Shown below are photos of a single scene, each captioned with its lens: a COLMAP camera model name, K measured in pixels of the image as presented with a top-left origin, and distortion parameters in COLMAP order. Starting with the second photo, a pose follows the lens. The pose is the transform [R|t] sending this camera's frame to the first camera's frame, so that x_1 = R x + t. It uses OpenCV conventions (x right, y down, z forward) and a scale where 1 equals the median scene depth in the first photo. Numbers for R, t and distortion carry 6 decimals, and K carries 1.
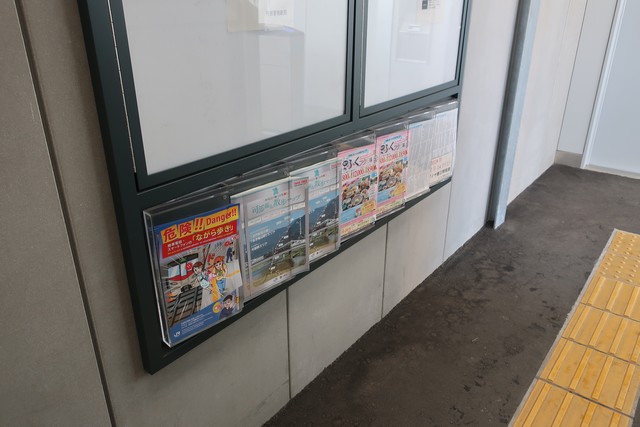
lens RADIAL K [[502.7, 0, 320.0], [0, 502.7, 213.5], [0, 0, 1]] dist [-0.007802, 0.003341]
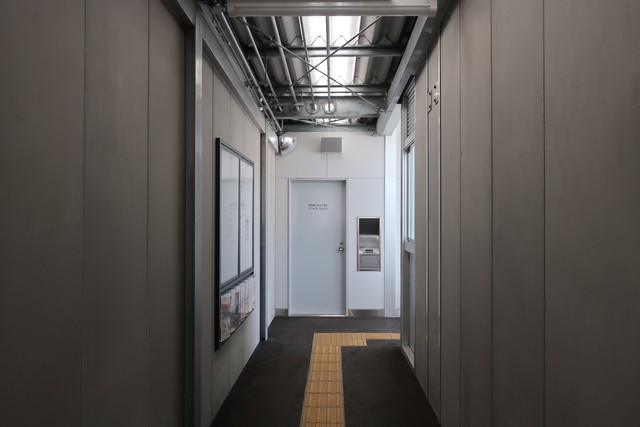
lens RADIAL K [[502.7, 0, 320.0], [0, 502.7, 213.5], [0, 0, 1]] dist [-0.007802, 0.003341]
pose [[0.806692, -0.021776, 0.590571, -0.648001], [0.265953, 0.905786, -0.329881, 0.287513], [-0.527747, 0.423176, 0.736481, -0.802718]]
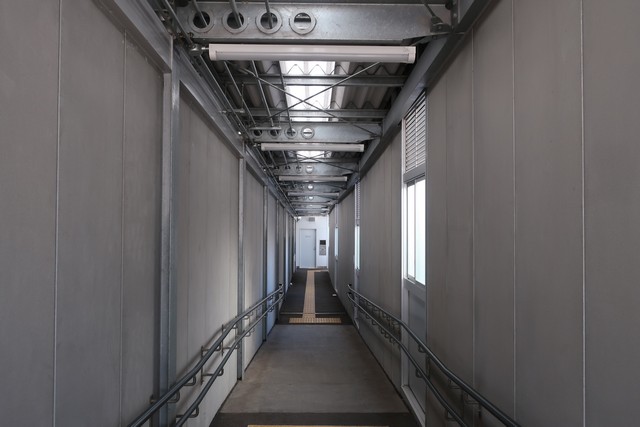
lens RADIAL K [[502.7, 0, 320.0], [0, 502.7, 213.5], [0, 0, 1]] dist [-0.007802, 0.003341]
pose [[0.777827, 0.013660, 0.628330, -4.110507], [0.280744, 0.886919, -0.366822, 2.120769], [-0.562288, 0.461724, 0.686034, -4.805683]]
